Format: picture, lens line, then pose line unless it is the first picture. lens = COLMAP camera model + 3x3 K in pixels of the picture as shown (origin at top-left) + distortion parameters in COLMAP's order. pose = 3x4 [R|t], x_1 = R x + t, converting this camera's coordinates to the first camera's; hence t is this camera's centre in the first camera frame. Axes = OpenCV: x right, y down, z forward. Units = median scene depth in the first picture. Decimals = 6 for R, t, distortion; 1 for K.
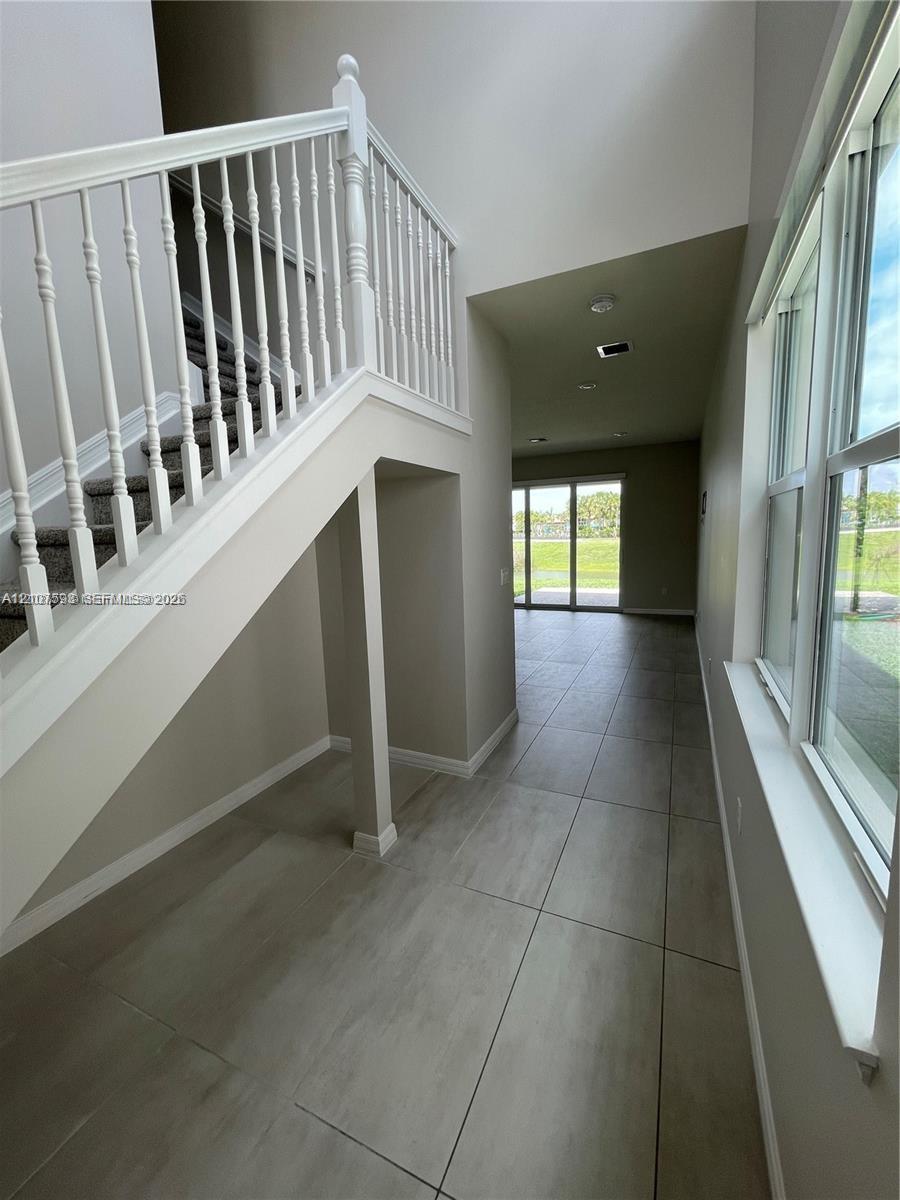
lens RADIAL K [[484.7, 0, 455.3], [0, 484.7, 603.5], [0, 0, 1]] dist [-0.002824, -0.000797]
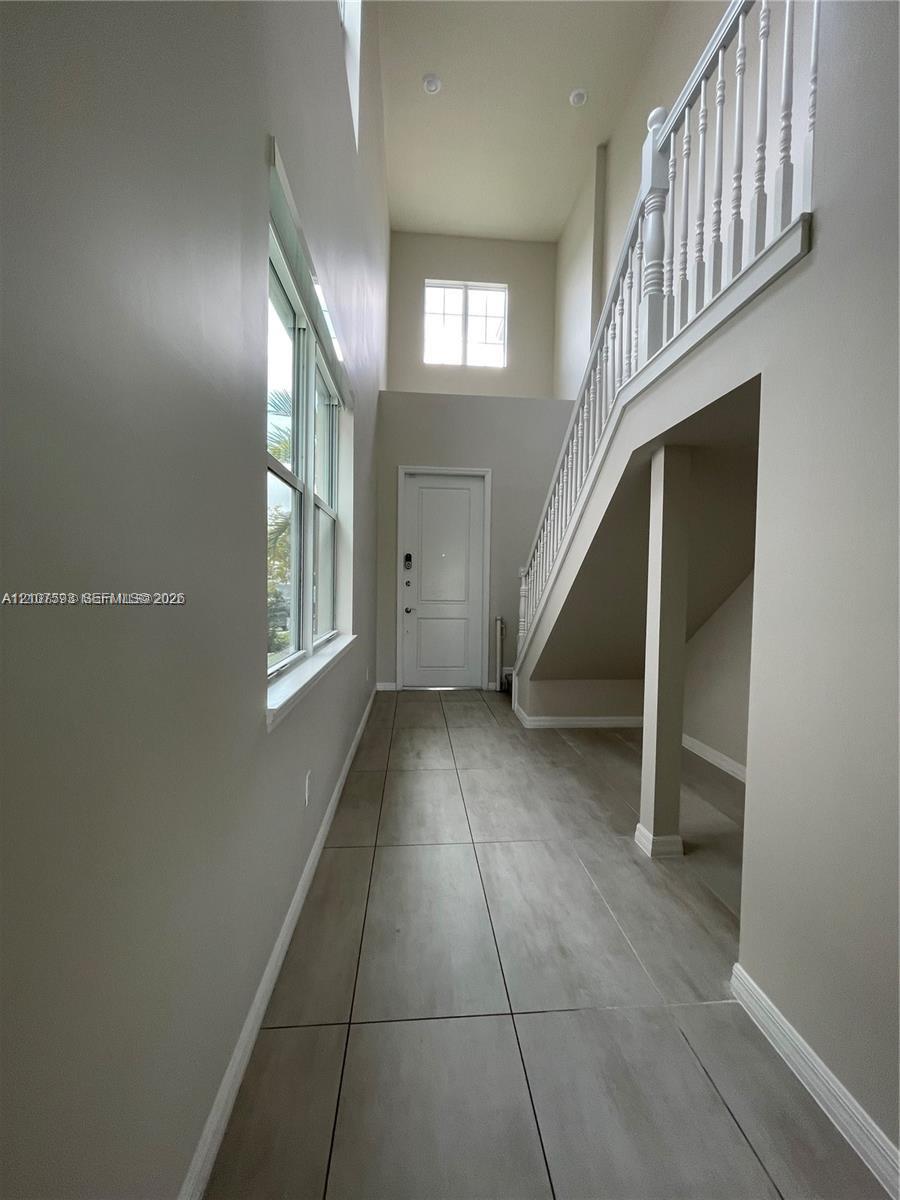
lens RADIAL K [[484.7, 0, 455.3], [0, 484.7, 603.5], [0, 0, 1]] dist [-0.002824, -0.000797]
pose [[-0.870288, 0.039300, -0.490973, 0.750930], [-0.057845, 0.981758, 0.181120, -0.143743], [0.489135, 0.186027, -0.852139, 1.829671]]
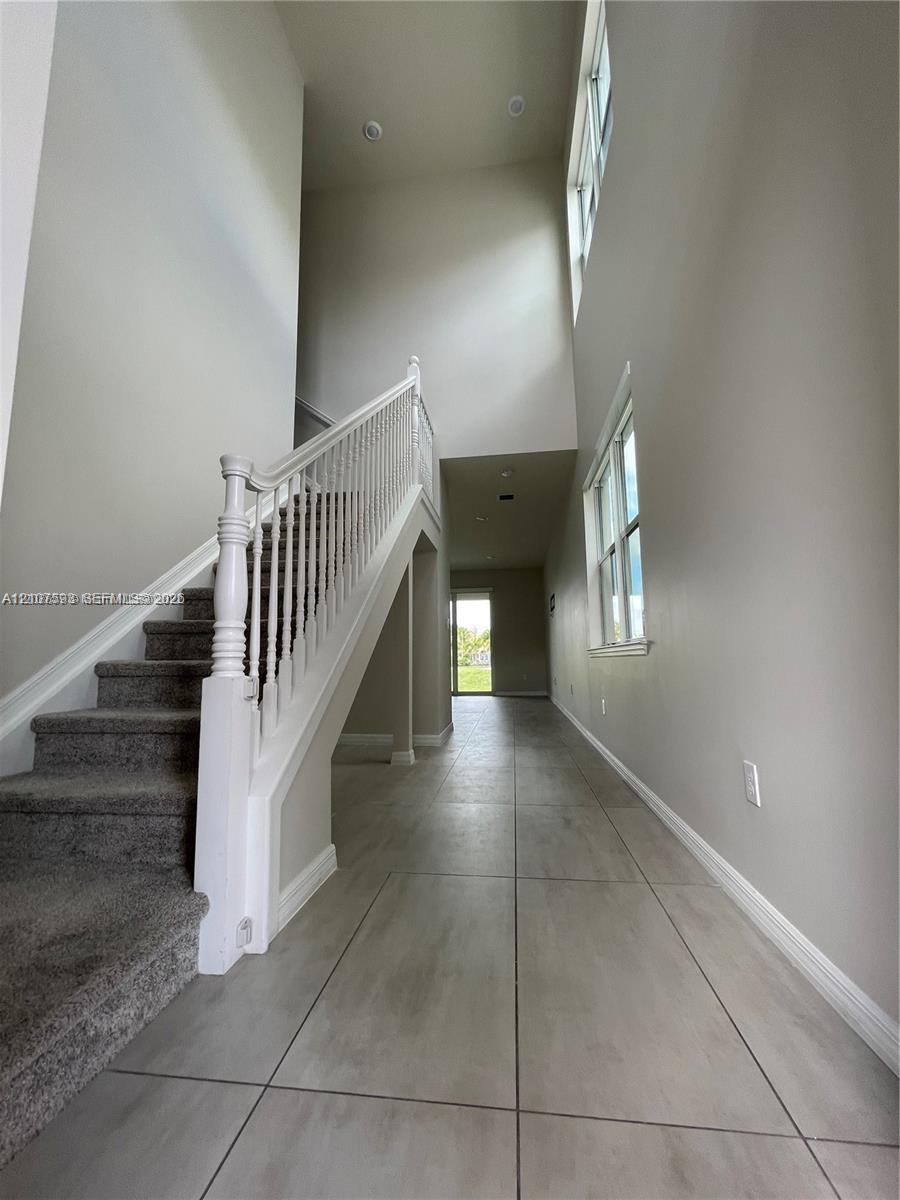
lens RADIAL K [[484.7, 0, 455.3], [0, 484.7, 603.5], [0, 0, 1]] dist [-0.002824, -0.000797]
pose [[0.952002, 0.056476, 0.300837, -0.601518], [0.026175, 0.964210, -0.263843, 0.503636], [-0.304971, 0.259053, 0.916452, -0.735006]]
